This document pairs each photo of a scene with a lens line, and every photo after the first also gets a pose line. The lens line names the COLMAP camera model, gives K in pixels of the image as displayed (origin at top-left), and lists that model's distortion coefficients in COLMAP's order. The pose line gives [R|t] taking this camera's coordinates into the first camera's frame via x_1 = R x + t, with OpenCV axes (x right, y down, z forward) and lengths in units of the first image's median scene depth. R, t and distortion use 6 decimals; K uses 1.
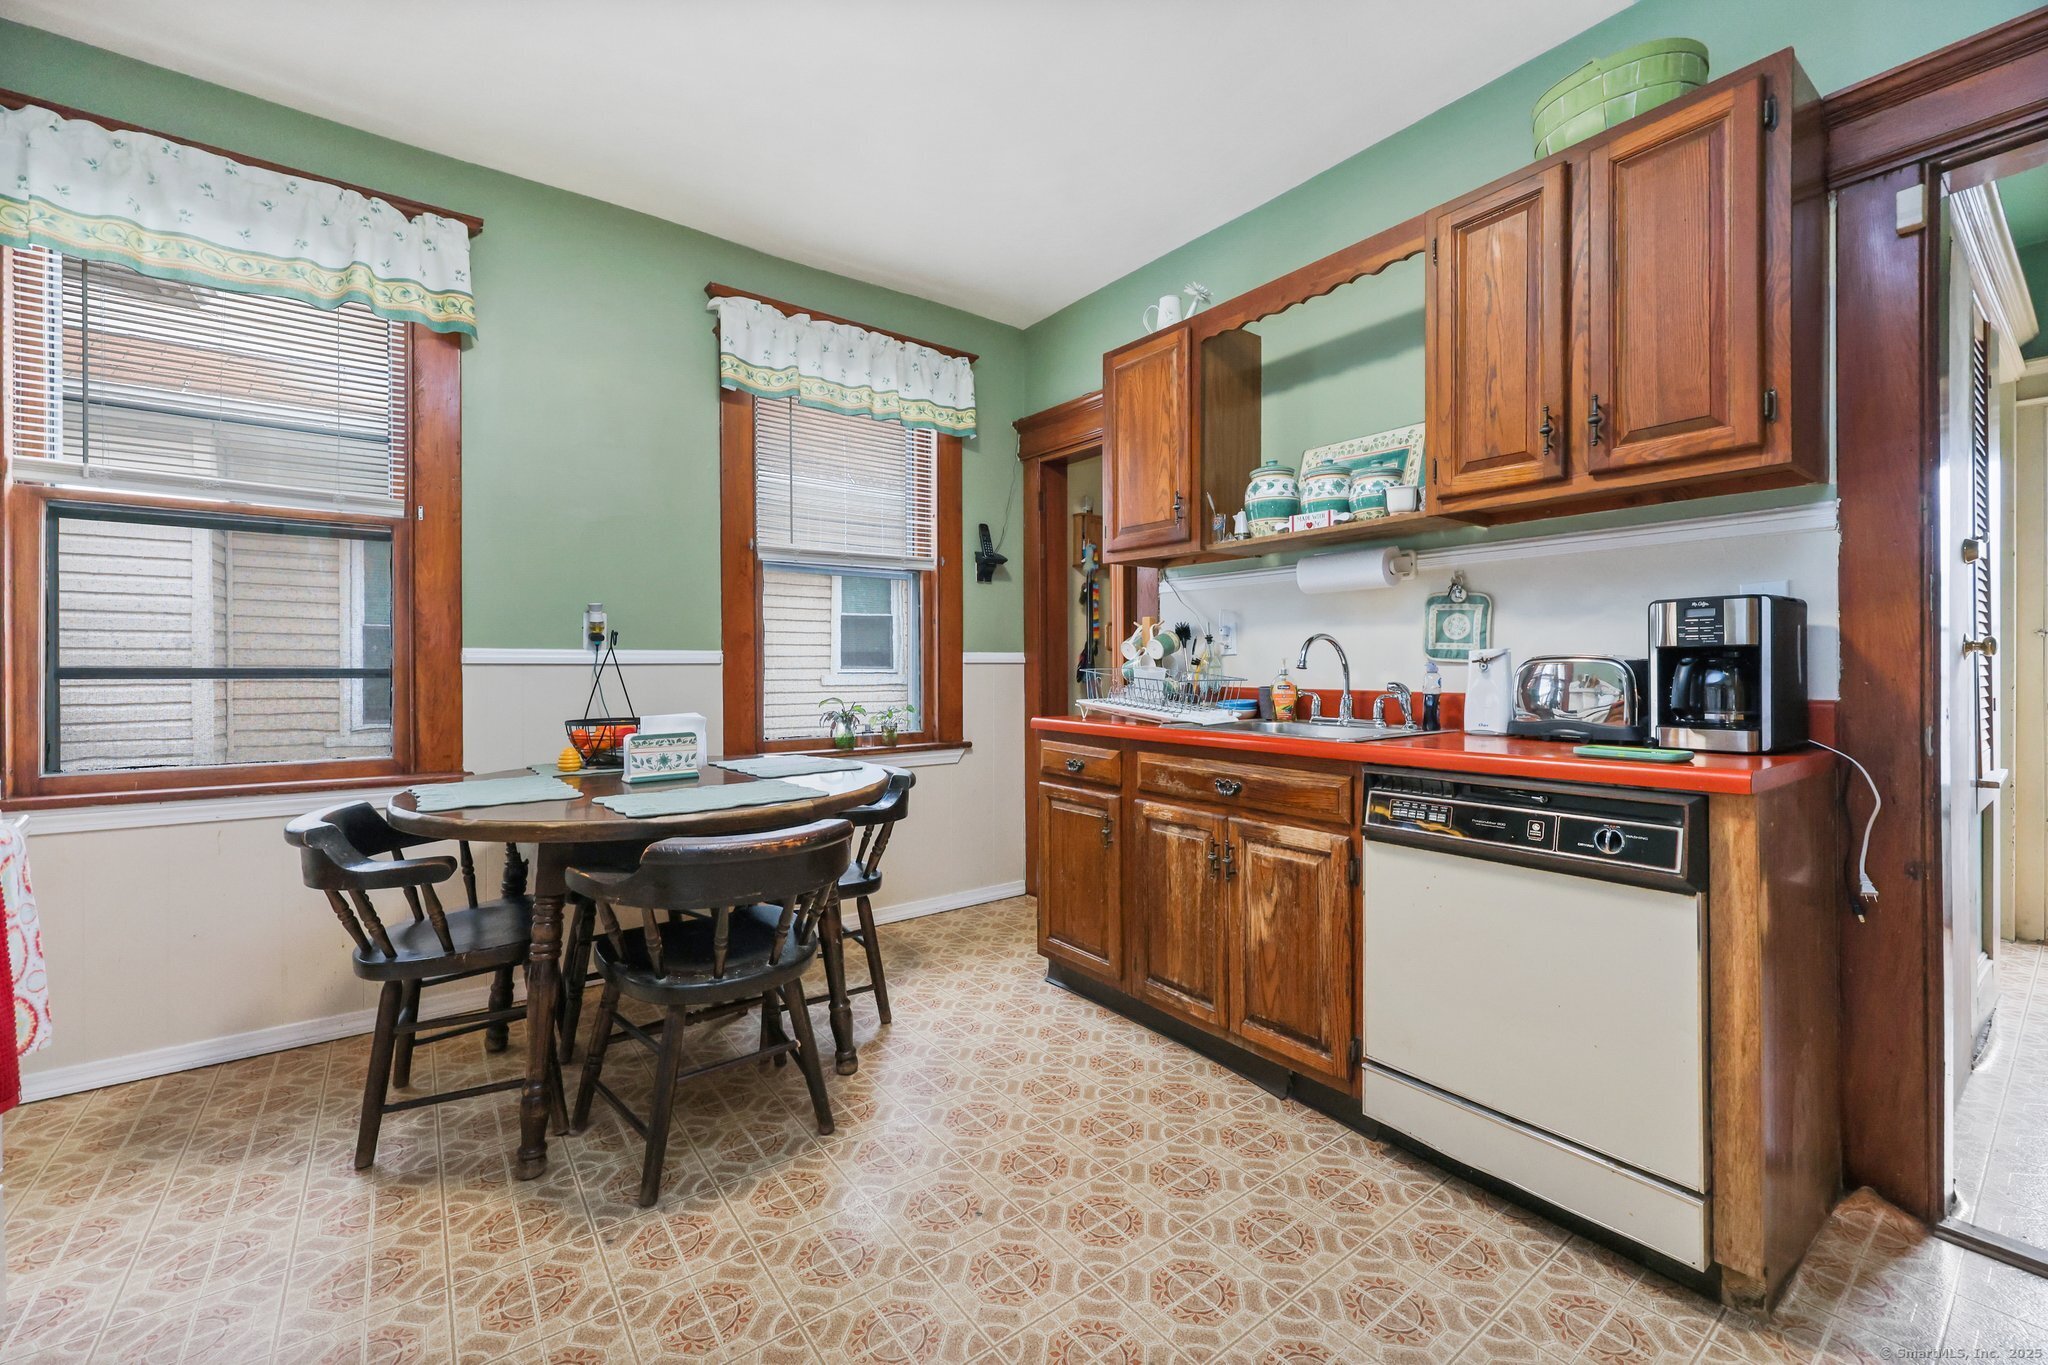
lens RADIAL K [[832.5, 0, 1029.7], [0, 832.5, 667.7], [0, 0, 1]] dist [0.000252, -0.000301]
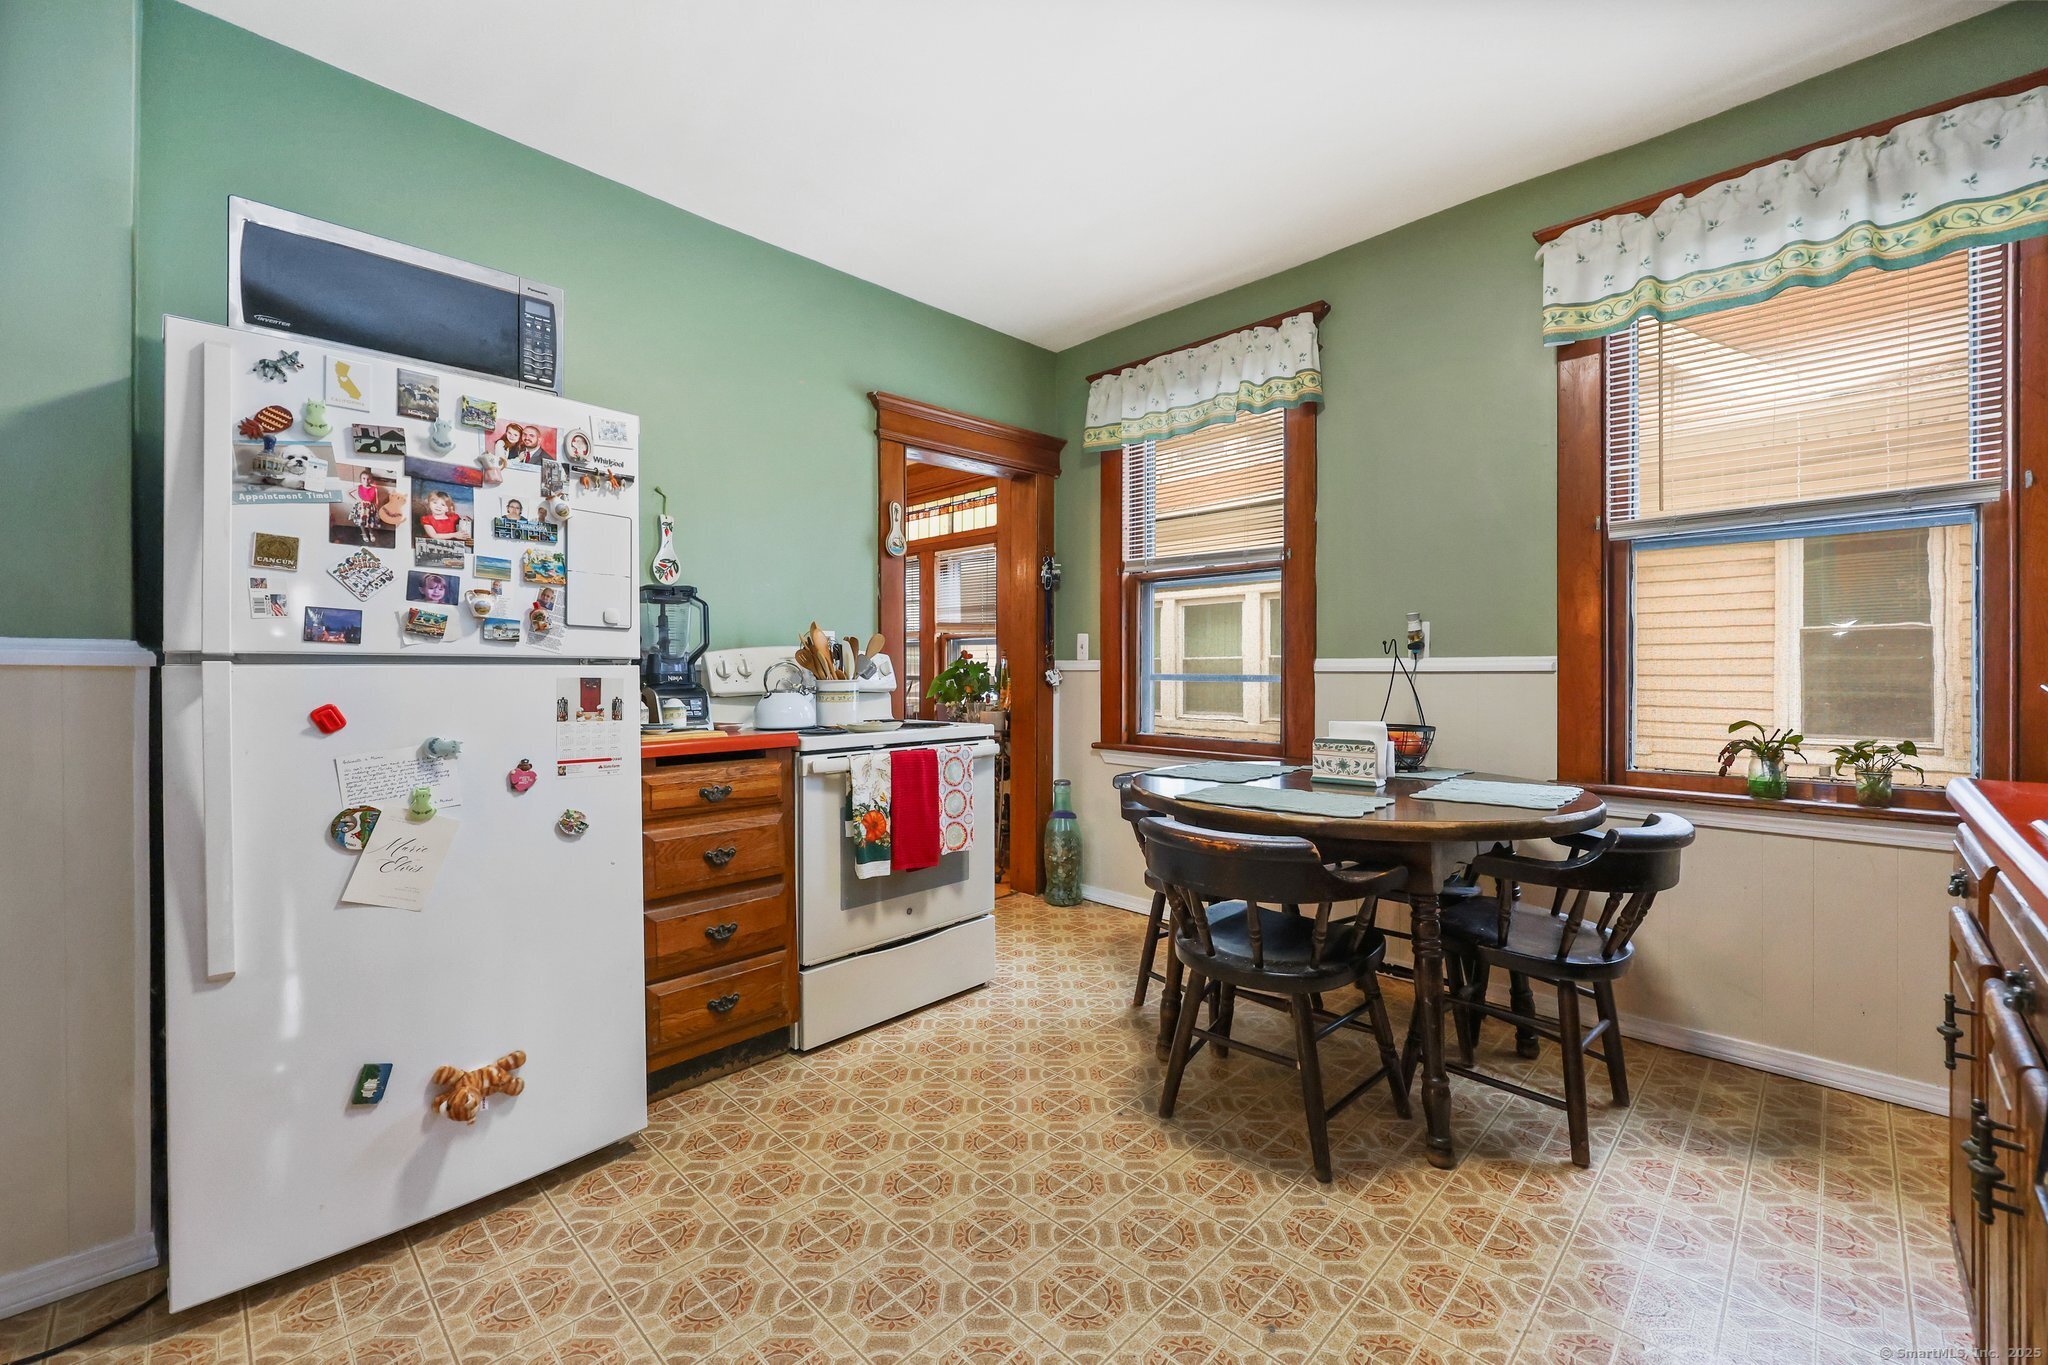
lens RADIAL K [[832.5, 0, 1022.9], [0, 832.5, 674.4], [0, 0, 1]] dist [0.000252, -0.000301]
pose [[0.142019, 0.003058, -0.989859, 0.475964], [-0.002544, 0.999993, 0.002724, -0.002822], [0.989861, 0.002131, 0.142025, 0.410633]]
